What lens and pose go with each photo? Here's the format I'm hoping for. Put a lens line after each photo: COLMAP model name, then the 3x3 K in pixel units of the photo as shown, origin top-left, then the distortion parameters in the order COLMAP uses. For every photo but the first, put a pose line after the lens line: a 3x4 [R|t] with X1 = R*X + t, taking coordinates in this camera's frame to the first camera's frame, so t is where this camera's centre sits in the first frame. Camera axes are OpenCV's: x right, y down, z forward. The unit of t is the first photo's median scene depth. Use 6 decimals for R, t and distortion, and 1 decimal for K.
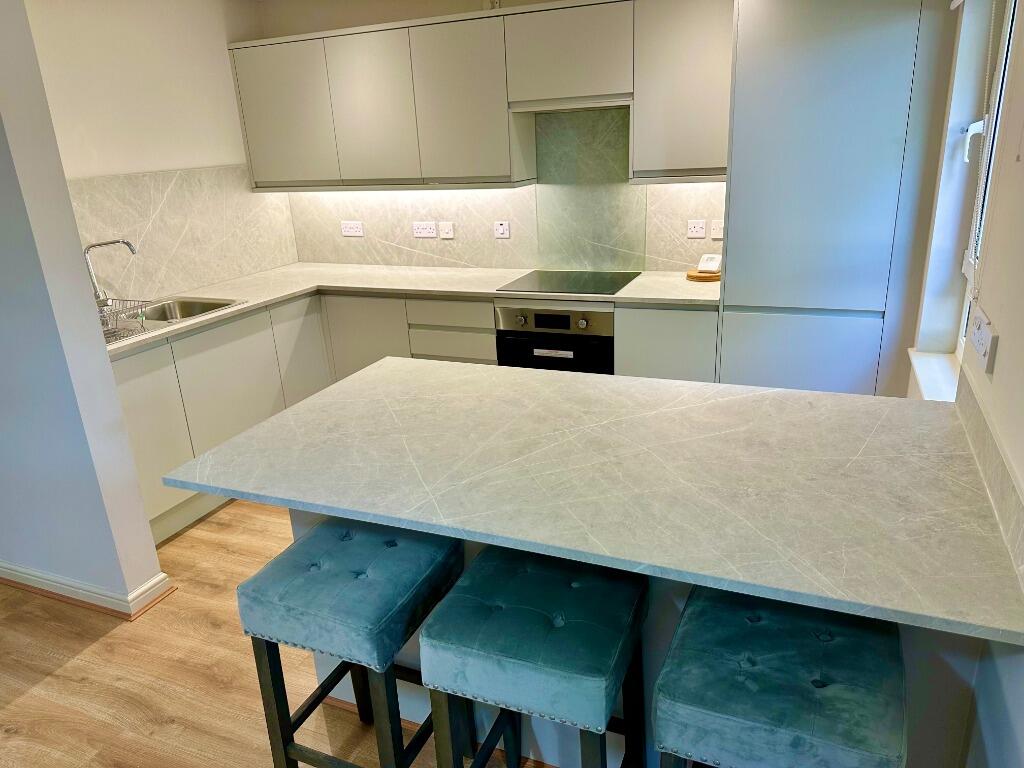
lens RADIAL K [[735.0, 0, 512.0], [0, 735.0, 384.0], [0, 0, 1]] dist [0.161660, -0.176472]
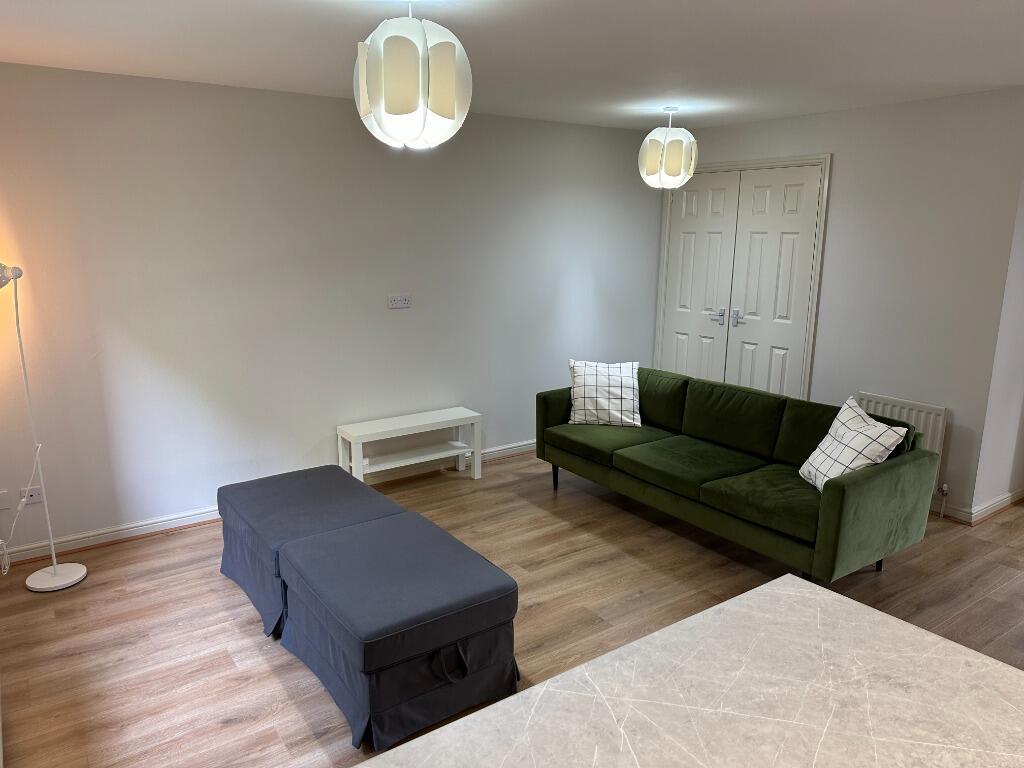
lens RADIAL K [[715.8, 0, 503.6], [0, 715.8, 387.7], [0, 0, 1]] dist [0.105791, -0.149076]
pose [[-0.525138, 0.241965, -0.815894, 0.213454], [-0.248959, 0.873107, 0.419171, -0.185556], [0.813787, 0.423247, -0.398262, 0.447802]]
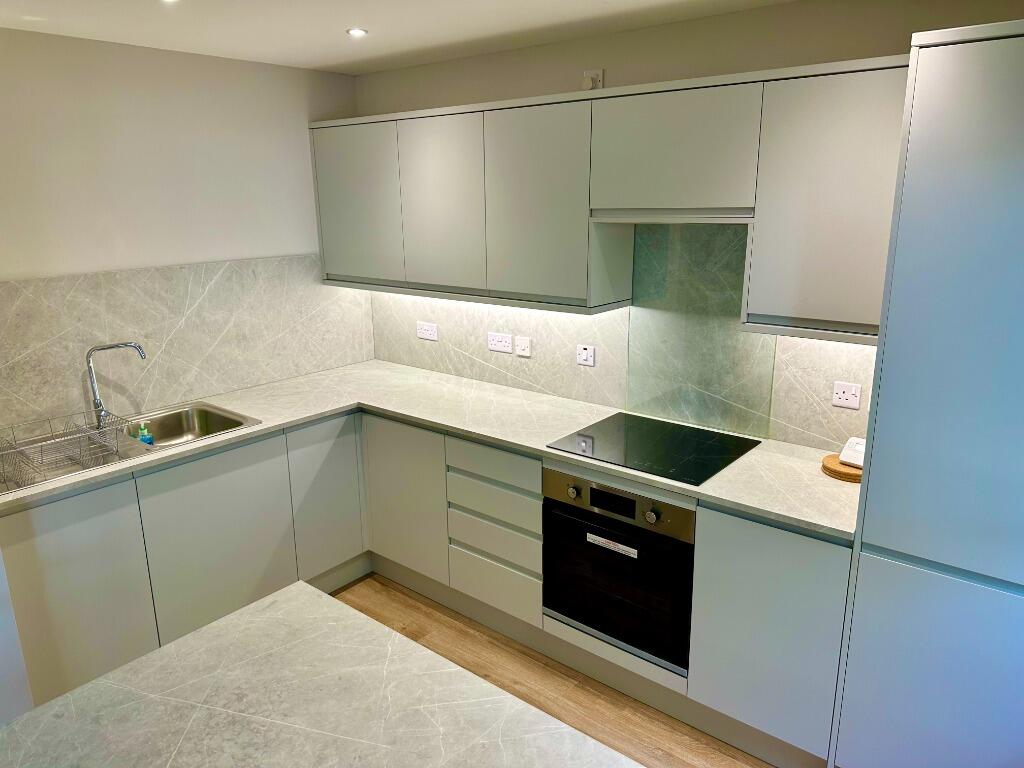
lens RADIAL K [[718.4, 0, 512.0], [0, 718.4, 384.0], [0, 0, 1]] dist [0.244767, -0.452238]
pose [[0.962999, 0.109269, -0.246360, 0.111143], [-0.124788, 0.991010, -0.048236, -0.139312], [0.238875, 0.077194, 0.967977, 0.250592]]
